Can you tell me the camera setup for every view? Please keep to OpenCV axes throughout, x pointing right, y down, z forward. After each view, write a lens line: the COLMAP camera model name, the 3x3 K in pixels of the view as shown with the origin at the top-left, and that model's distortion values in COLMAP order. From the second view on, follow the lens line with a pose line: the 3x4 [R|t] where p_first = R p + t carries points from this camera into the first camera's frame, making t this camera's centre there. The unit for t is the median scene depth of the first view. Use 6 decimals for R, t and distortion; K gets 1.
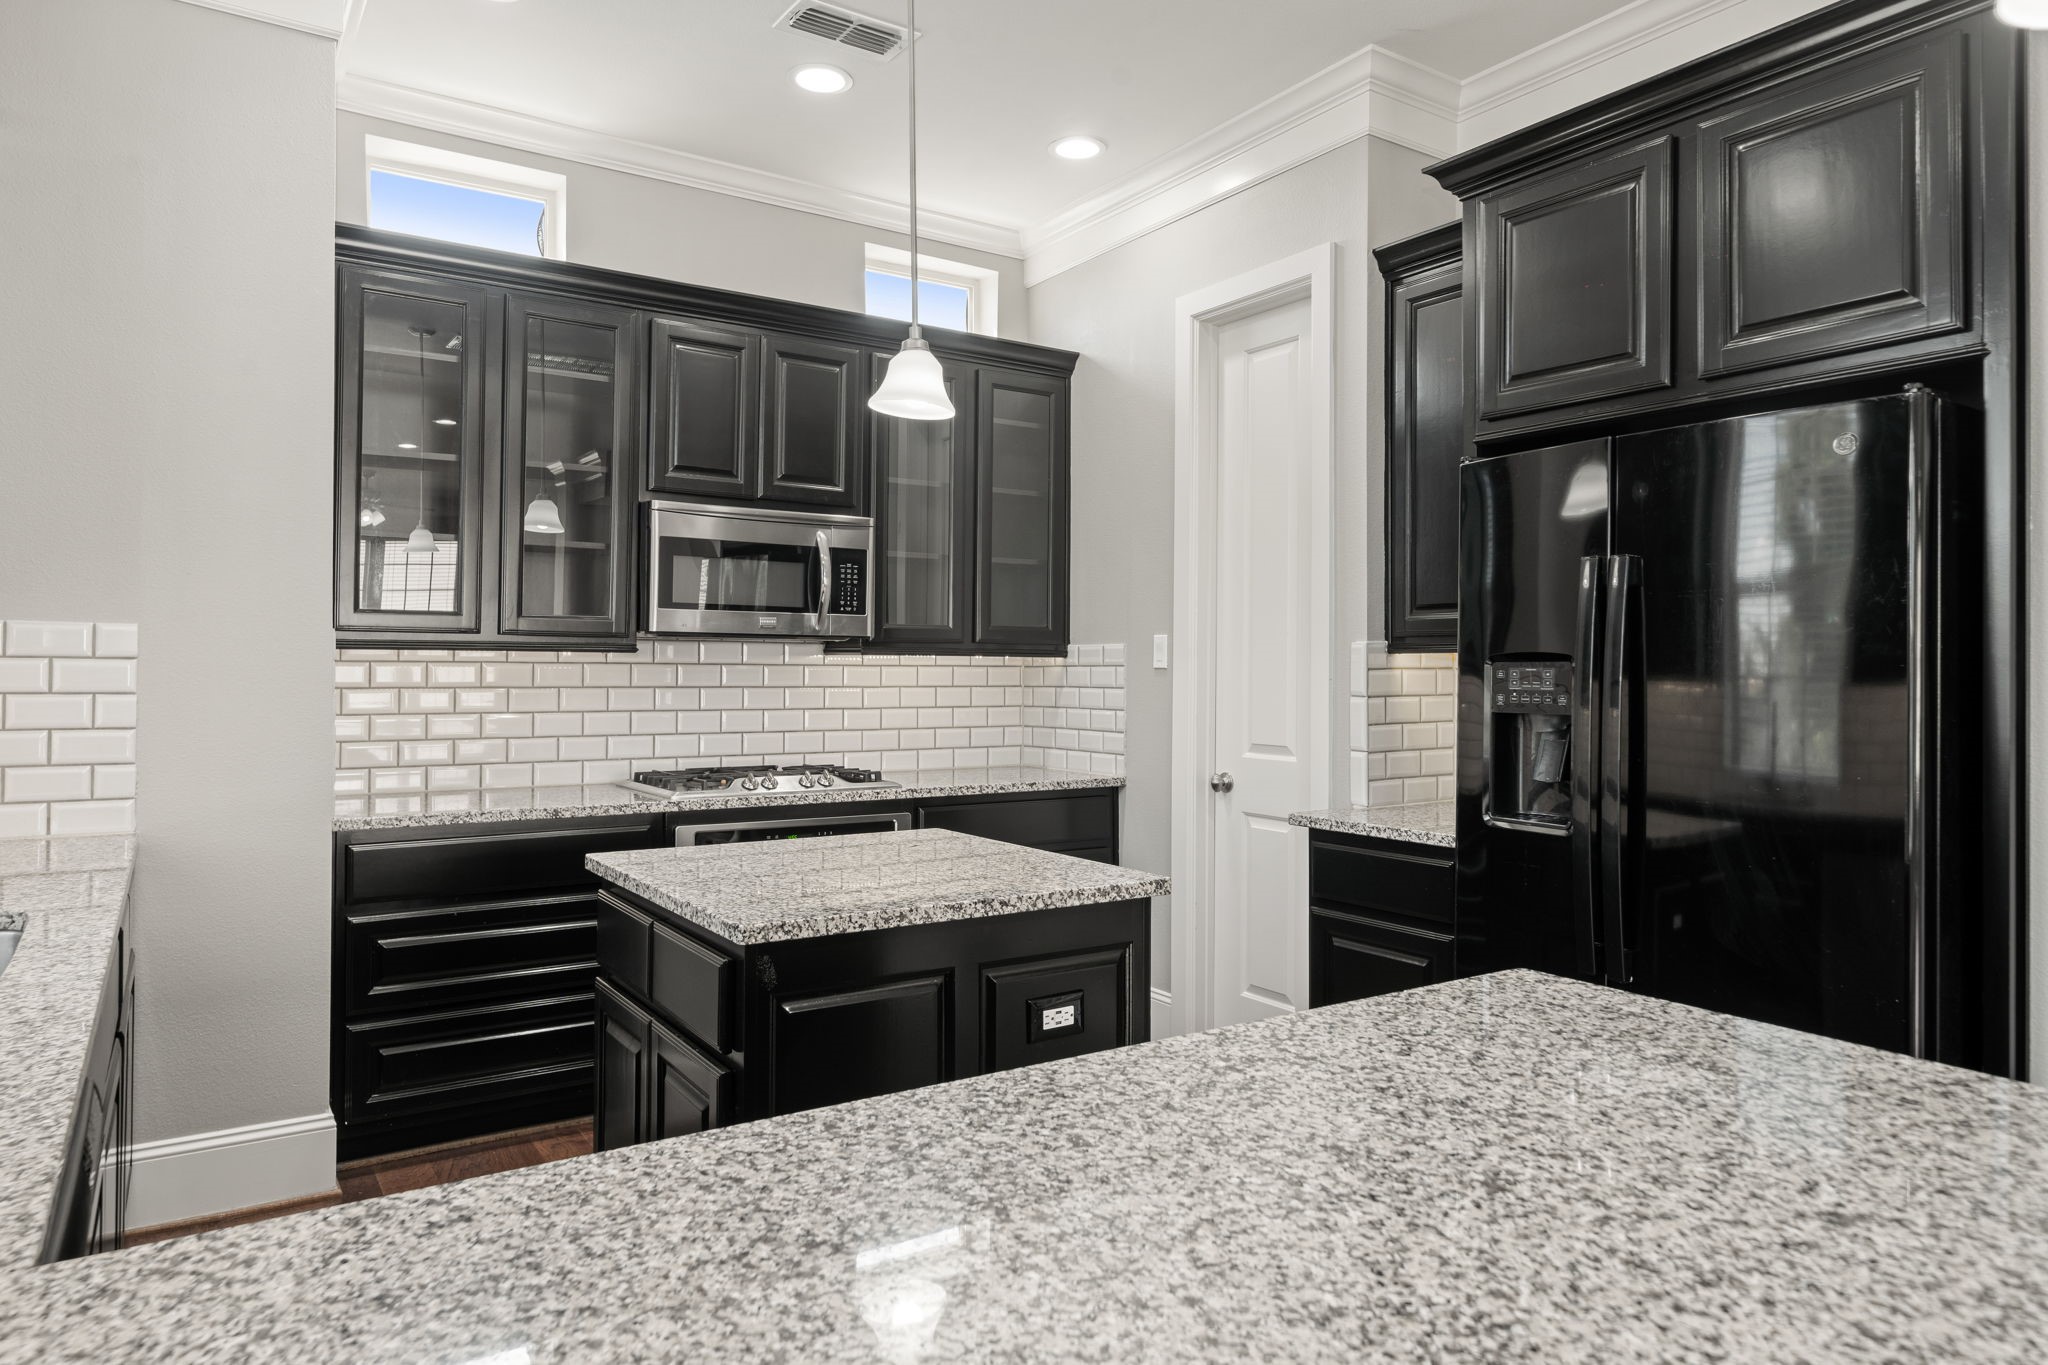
lens RADIAL K [[1278.3, 0, 1002.5], [0, 1278.3, 650.9], [0, 0, 1]] dist [0.031077, -0.000766]
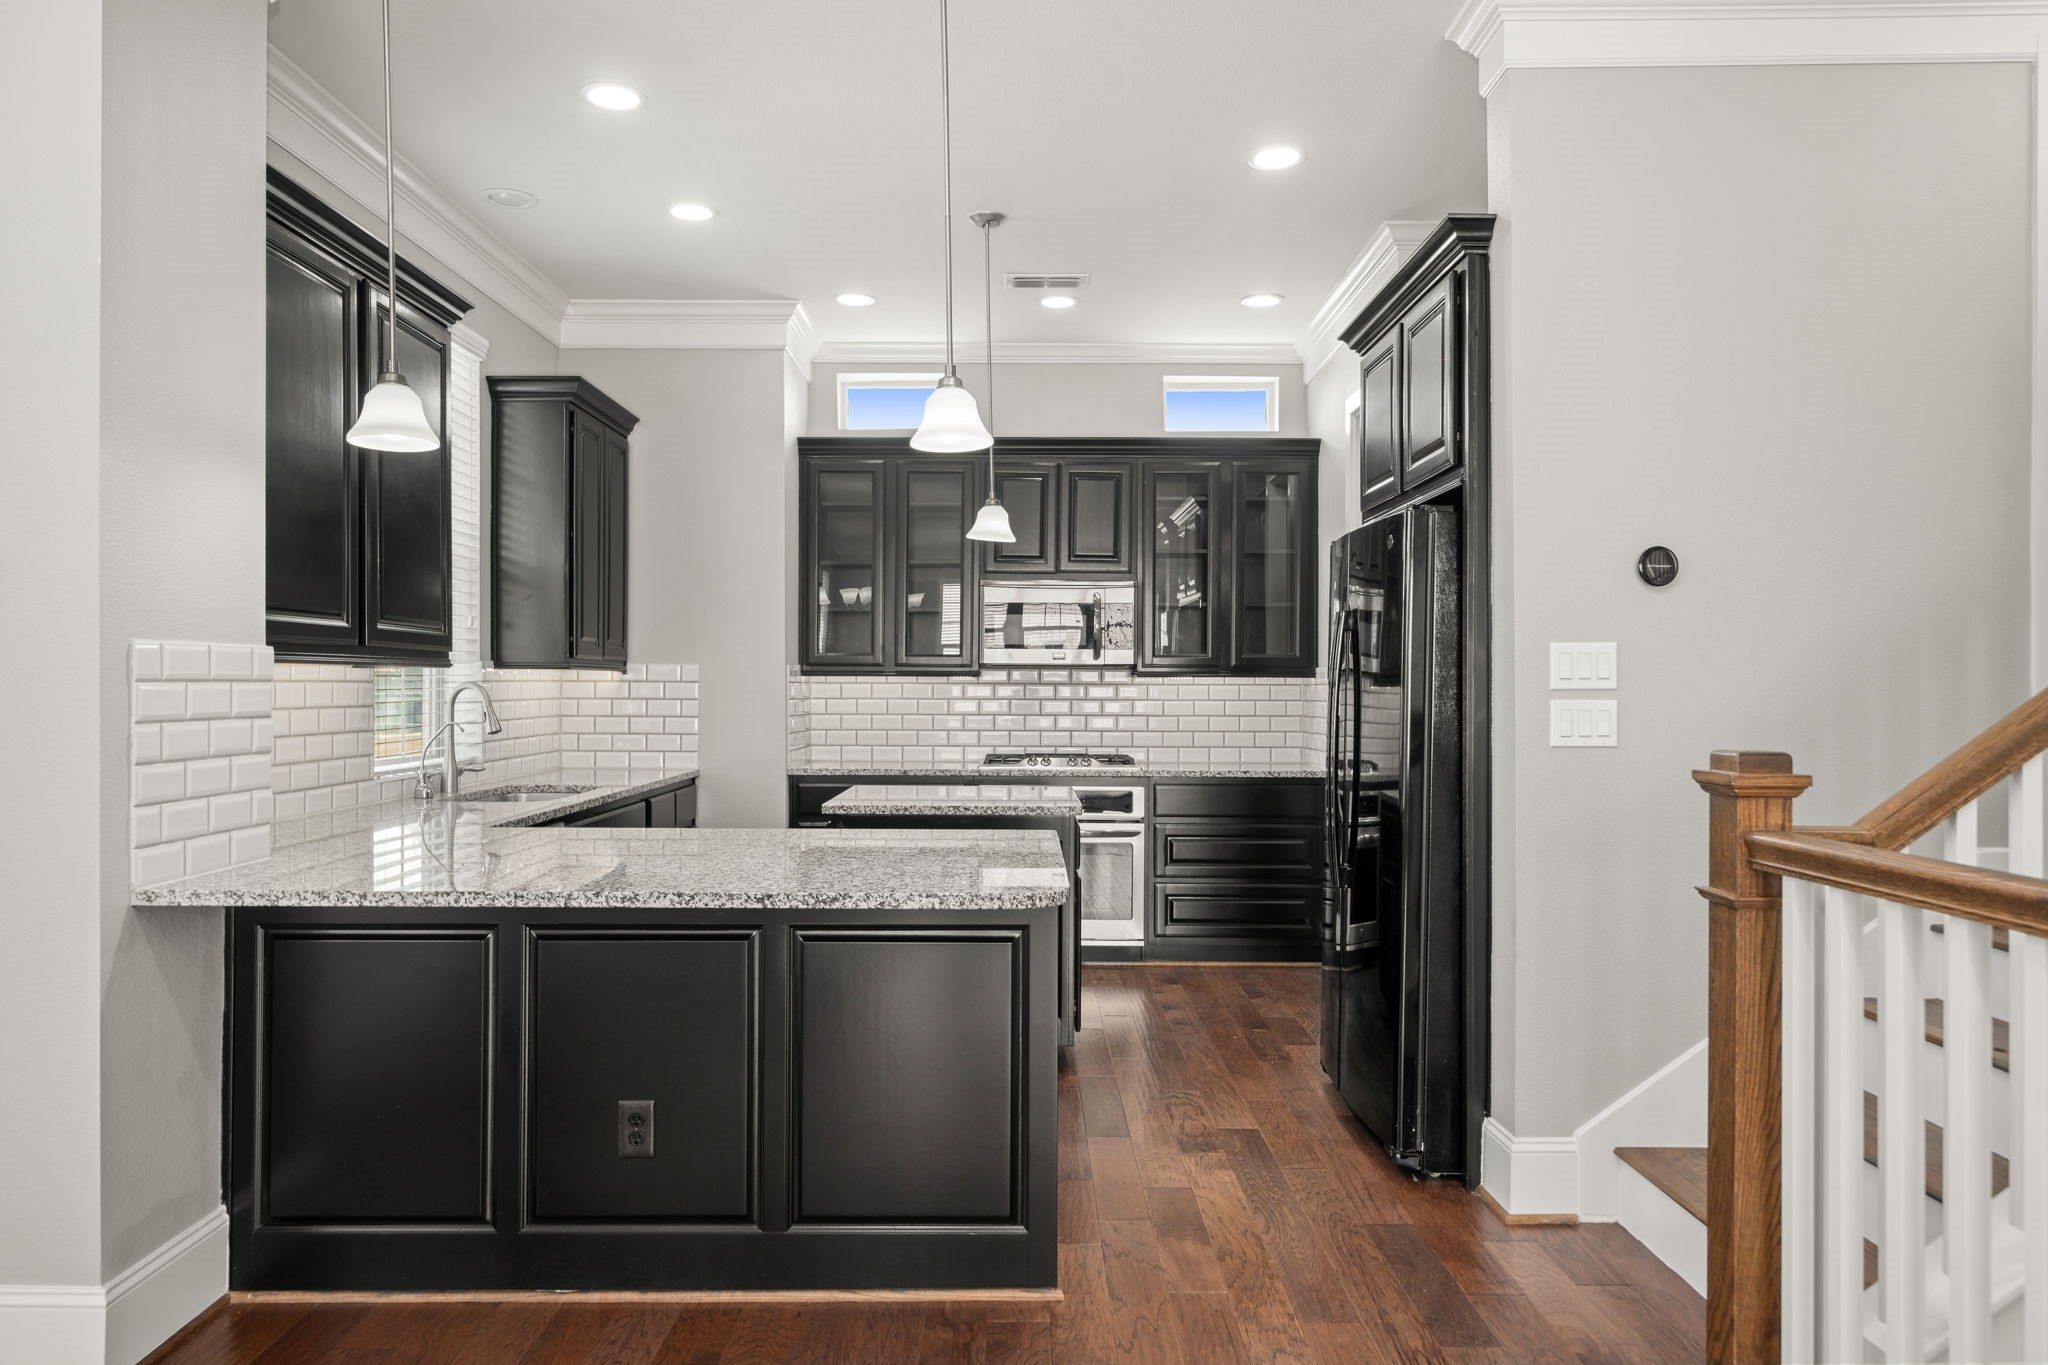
lens RADIAL K [[1345.5, 0, 1018.2], [0, 1345.5, 682.1], [0, 0, 1]] dist [-0.006621, 0.004049]
pose [[0.837633, -0.005139, -0.546210, 0.947543], [0.009140, 0.999948, 0.004608, 0.000796], [0.546158, -0.008852, 0.837636, -0.509025]]
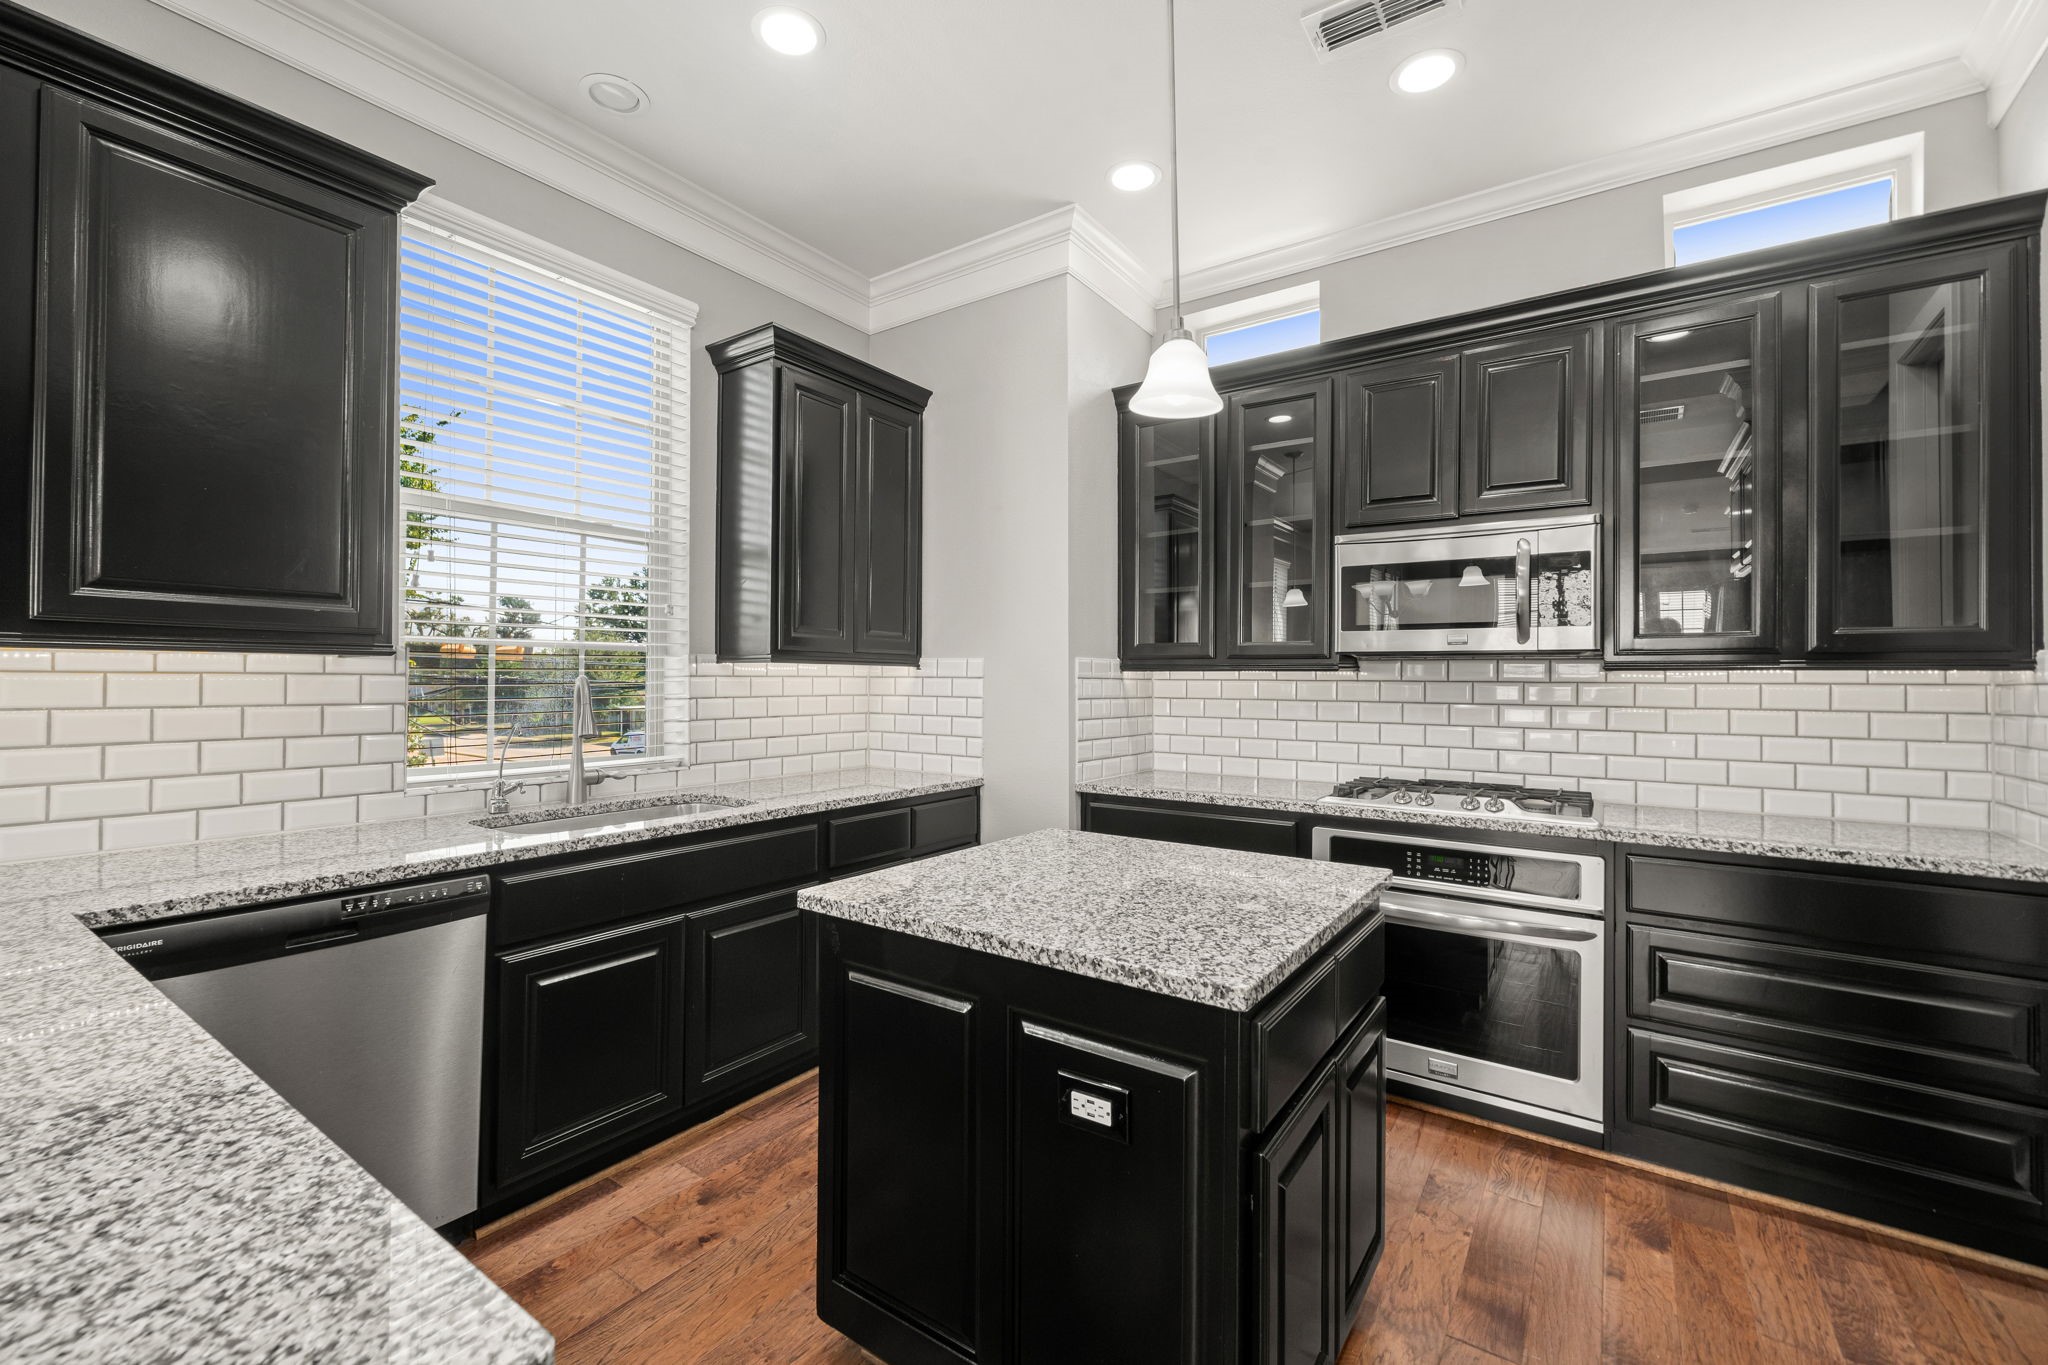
lens RADIAL K [[858.9, 0, 1009.7], [0, 858.9, 674.4], [0, 0, 1]] dist [-0.002312, -0.000261]
pose [[0.368433, -0.012122, -0.929575, 0.458293], [0.007385, 0.999922, -0.010112, 0.013969], [0.929625, -0.003139, 0.368494, 0.646937]]
